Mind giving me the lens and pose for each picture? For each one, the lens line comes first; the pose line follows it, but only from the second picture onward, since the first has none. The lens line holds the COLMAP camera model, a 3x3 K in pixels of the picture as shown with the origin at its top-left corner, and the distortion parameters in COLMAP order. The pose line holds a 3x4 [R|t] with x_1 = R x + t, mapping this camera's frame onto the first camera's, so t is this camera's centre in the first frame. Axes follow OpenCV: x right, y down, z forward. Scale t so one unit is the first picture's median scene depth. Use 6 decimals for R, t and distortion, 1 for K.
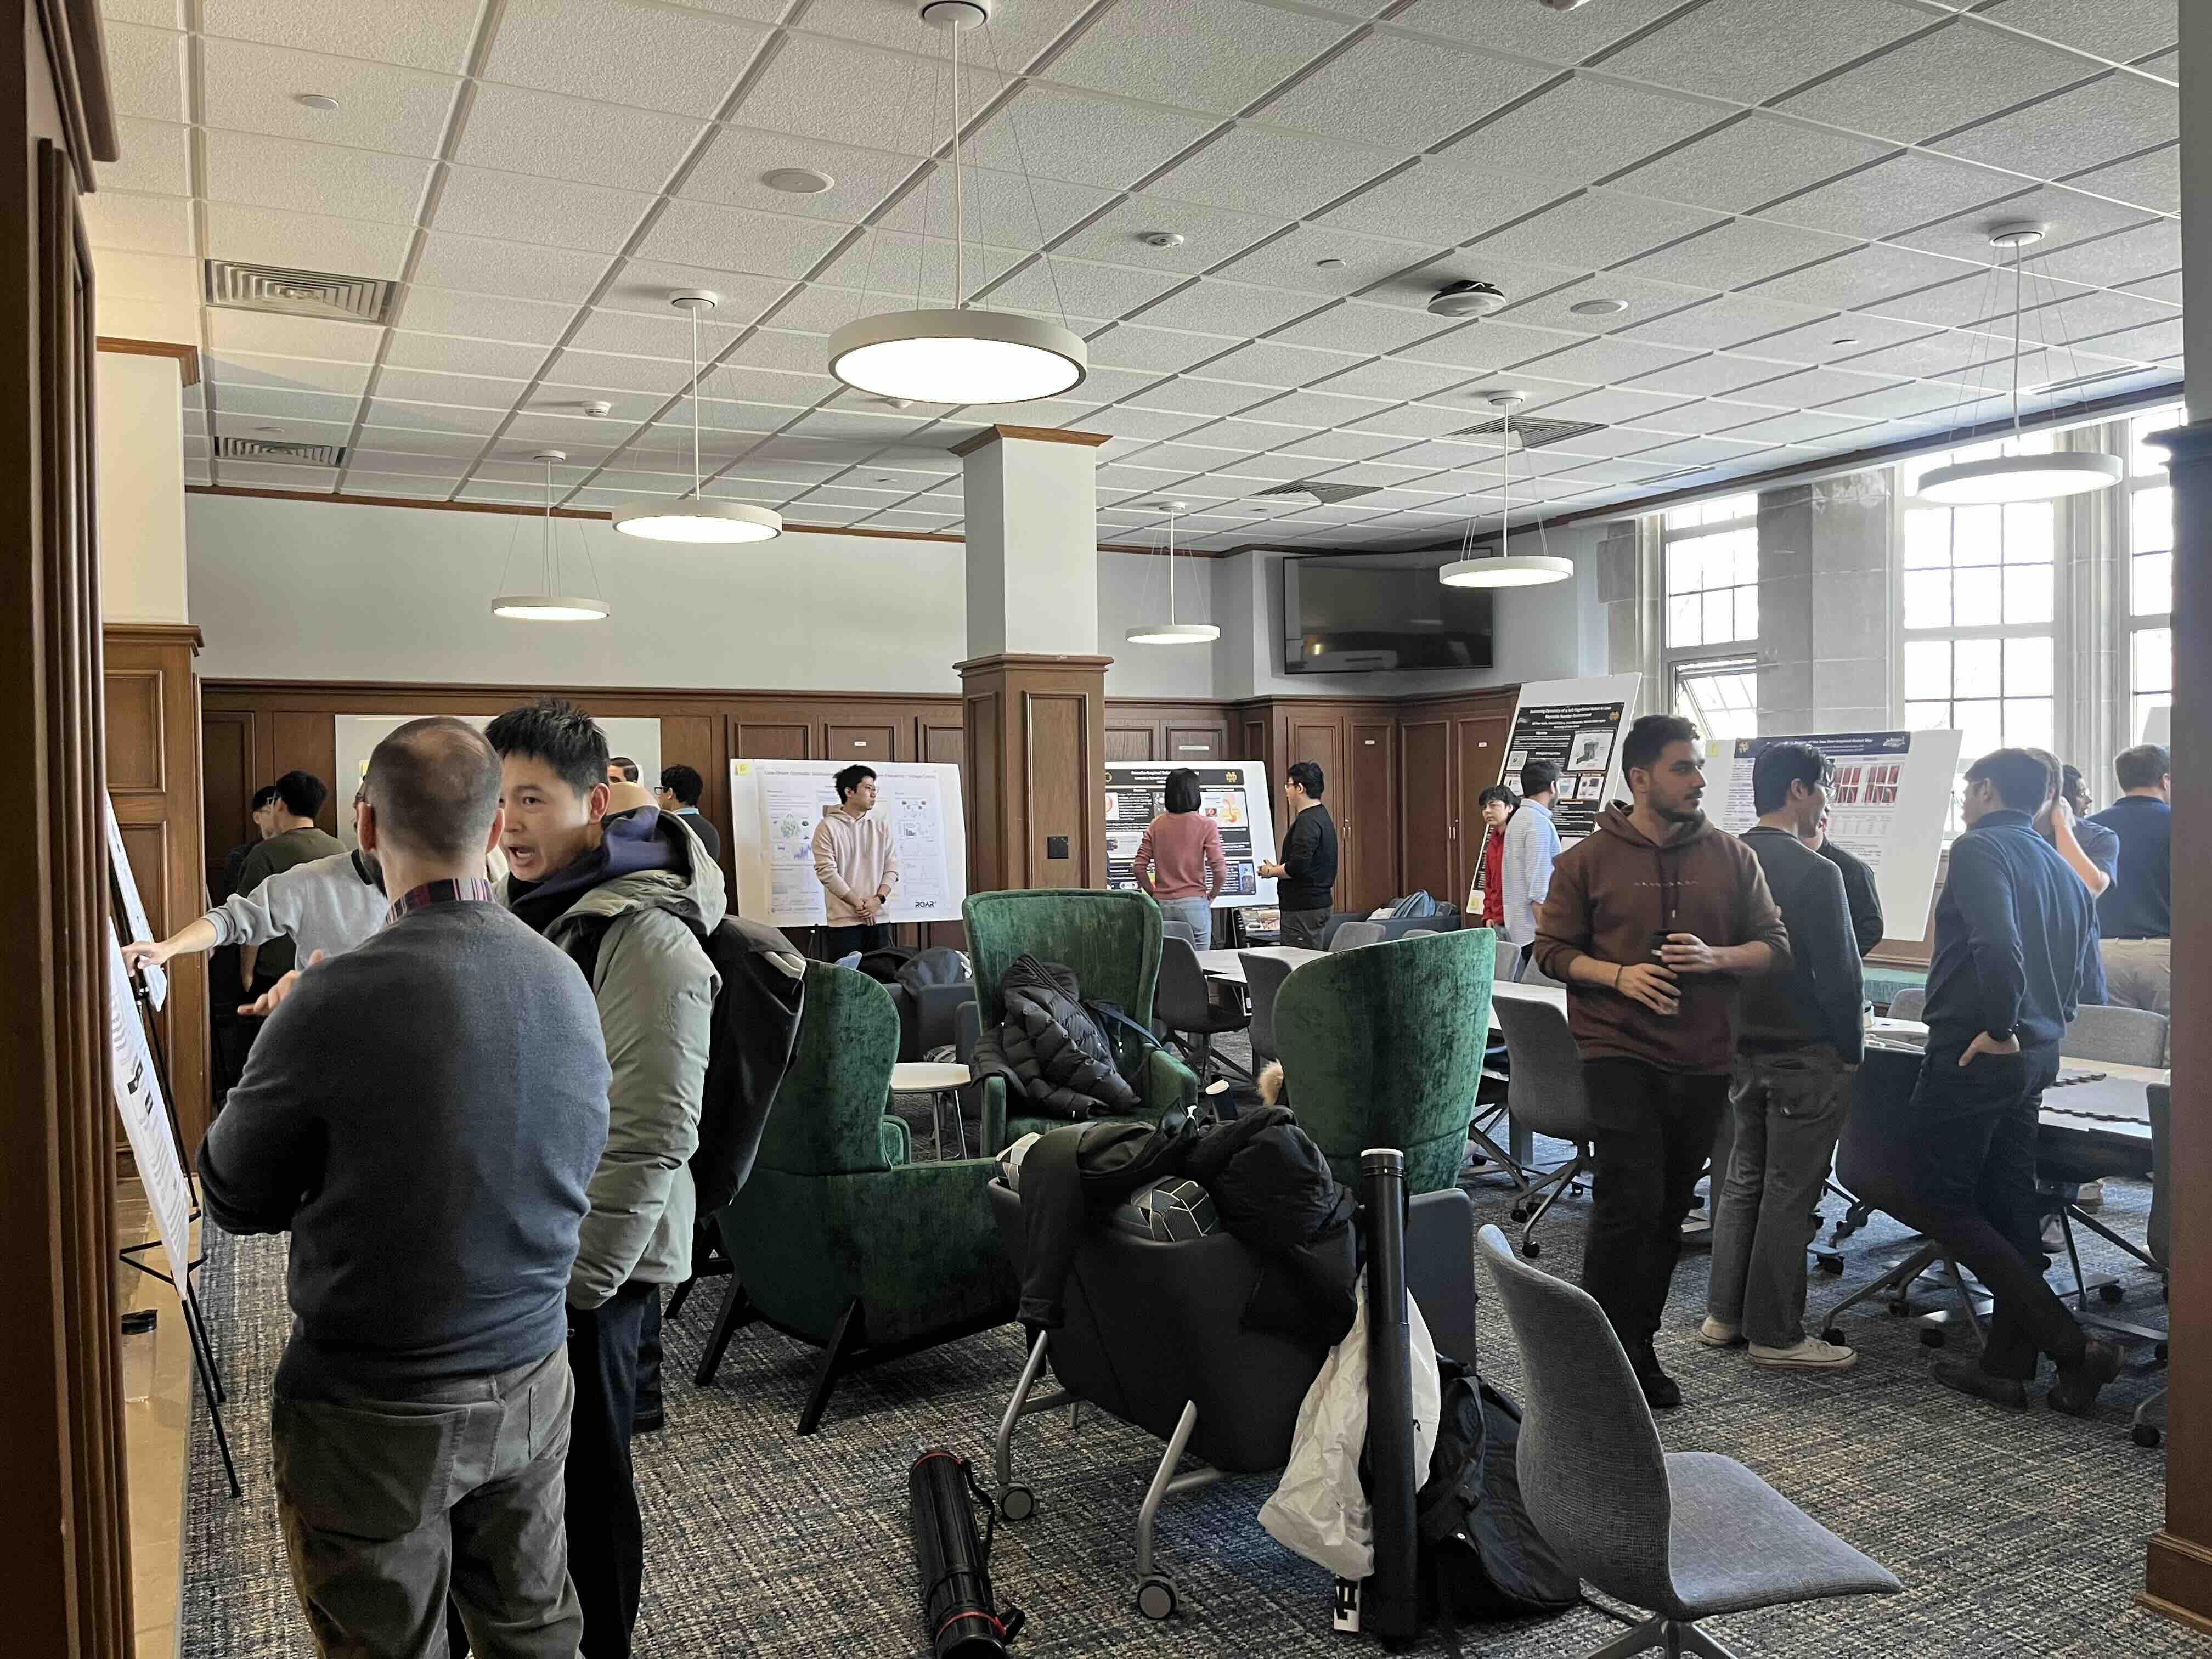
lens RADIAL K [[1662.5, 0, 1104.7], [0, 1662.5, 831.2], [0, 0, 1]] dist [0.068753, -0.098632]
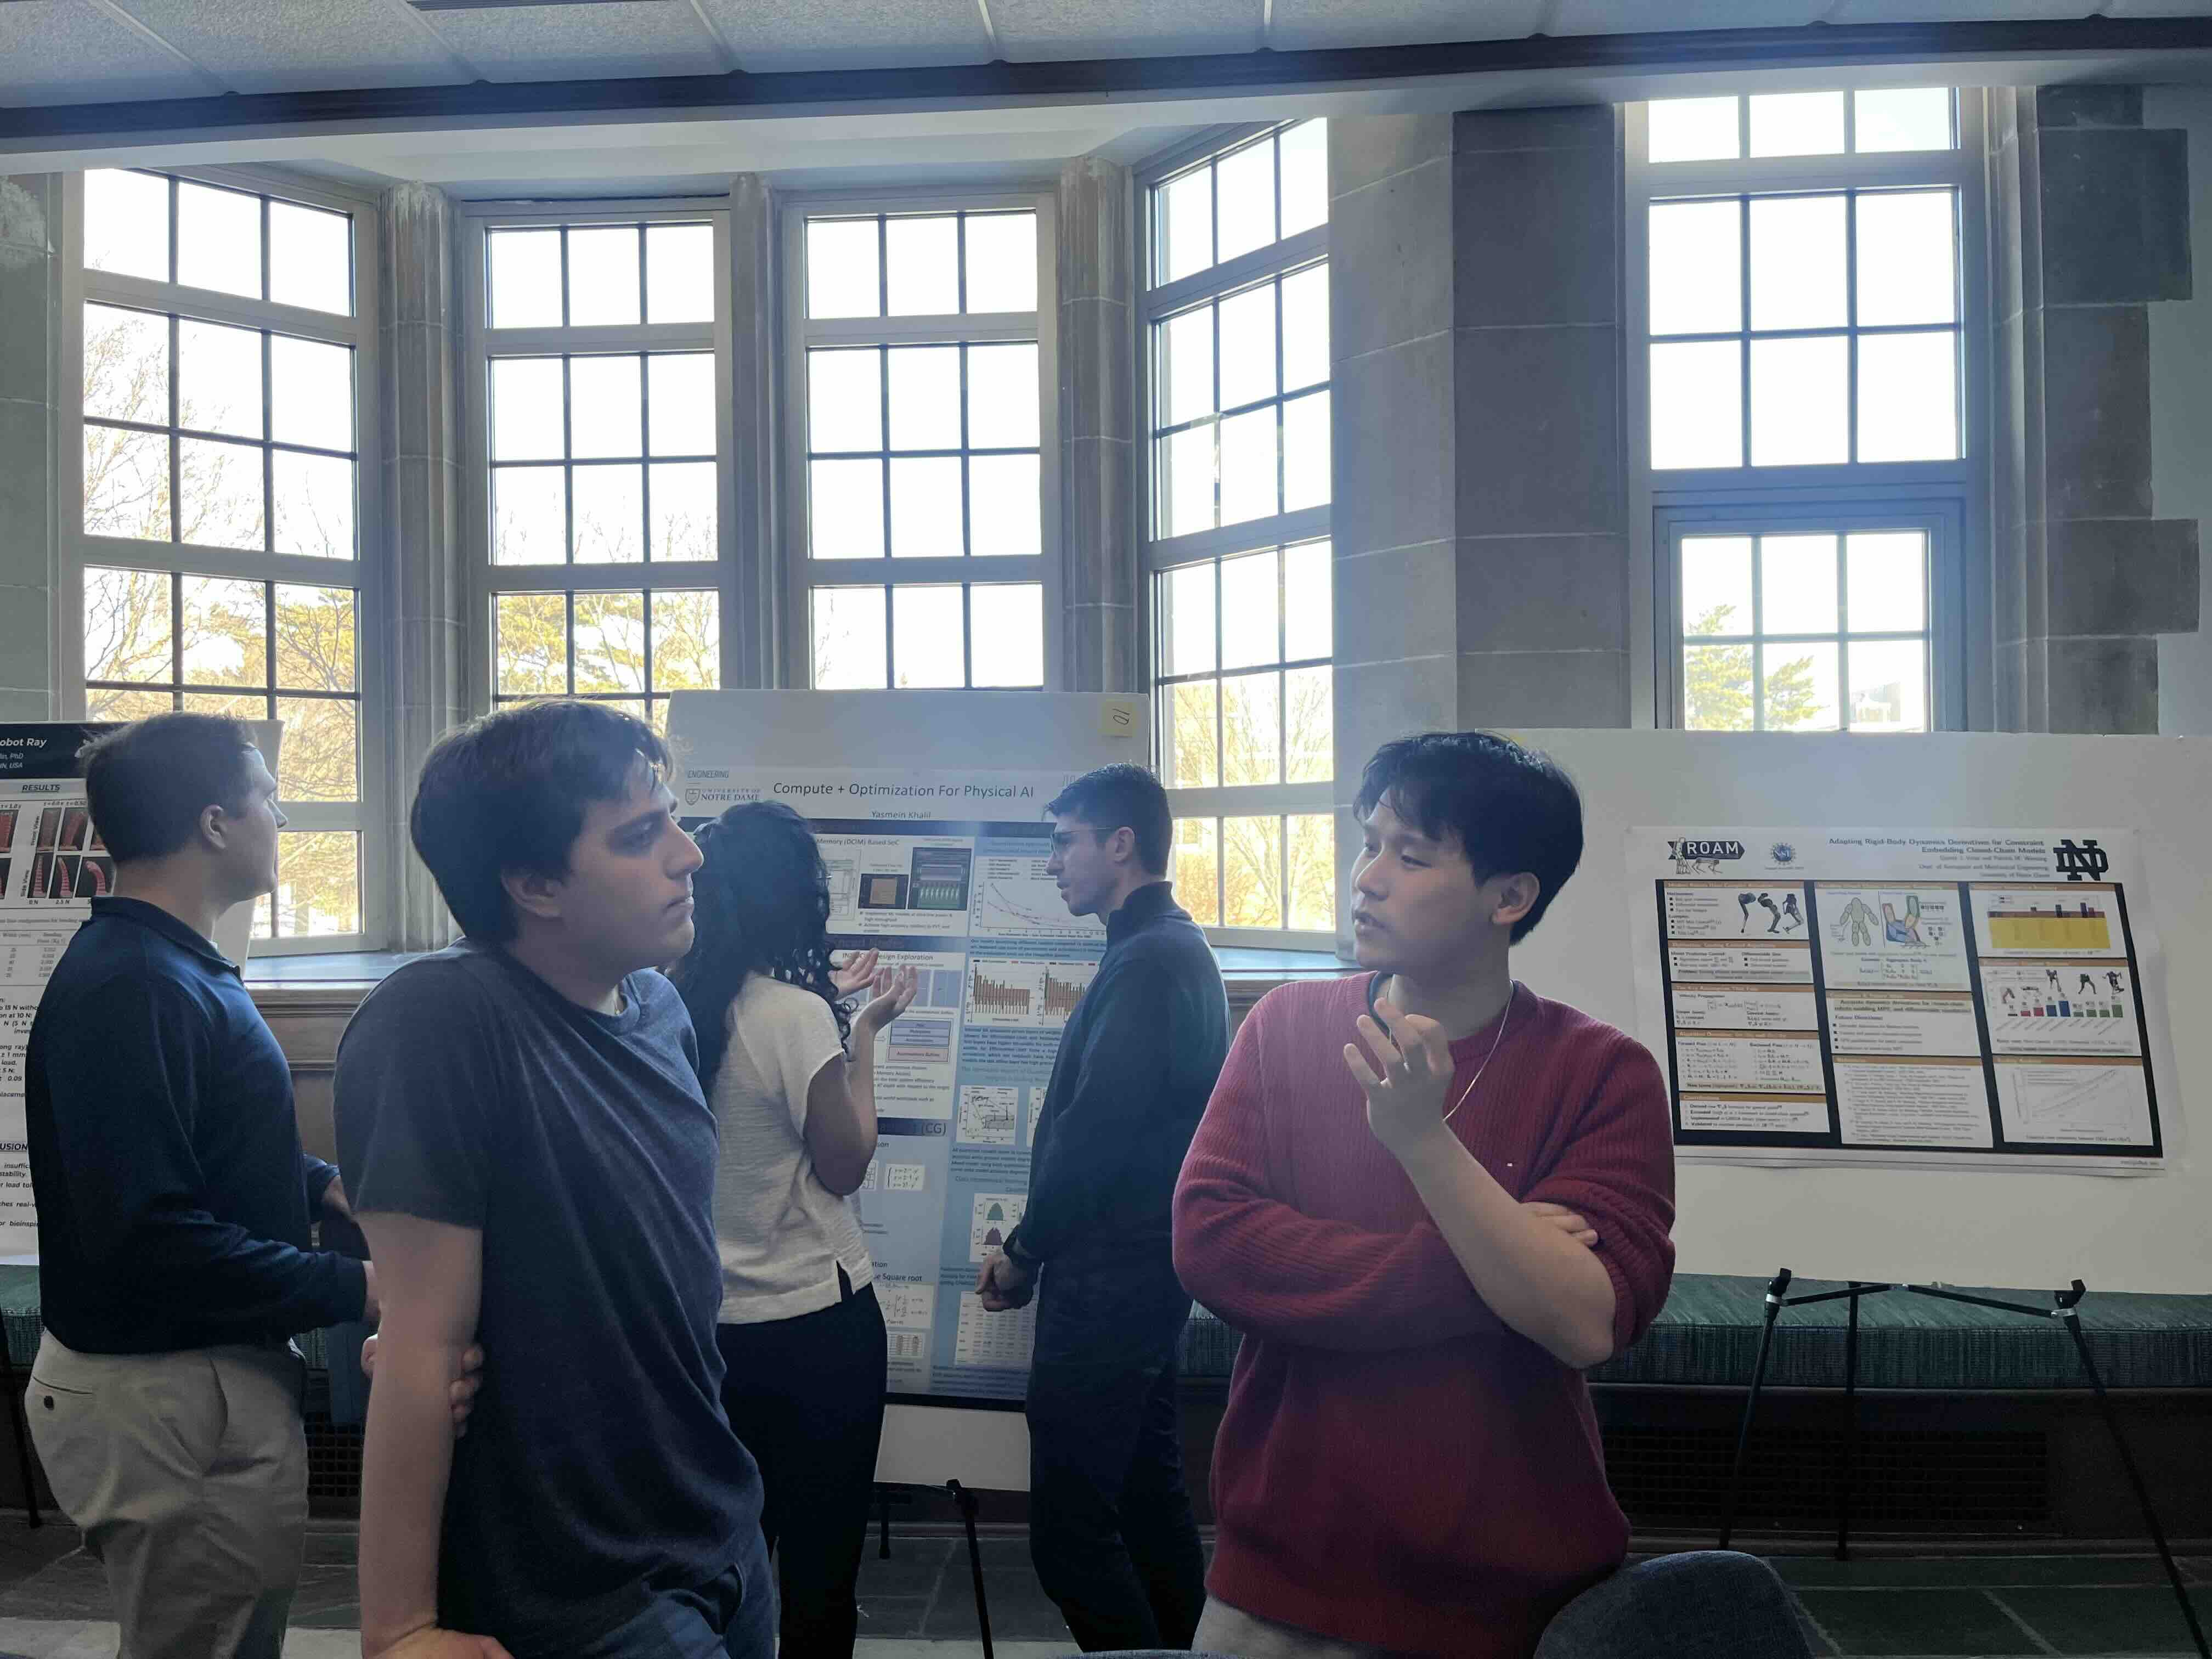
lens RADIAL K [[1662.5, 0, 1104.7], [0, 1662.5, 831.2], [0, 0, 1]] dist [0.068753, -0.098632]
pose [[0.513107, 0.007848, 0.858289, 0.448525], [0.026208, 0.999349, -0.024806, -0.029937], [-0.857924, 0.035222, 0.512567, 1.071188]]
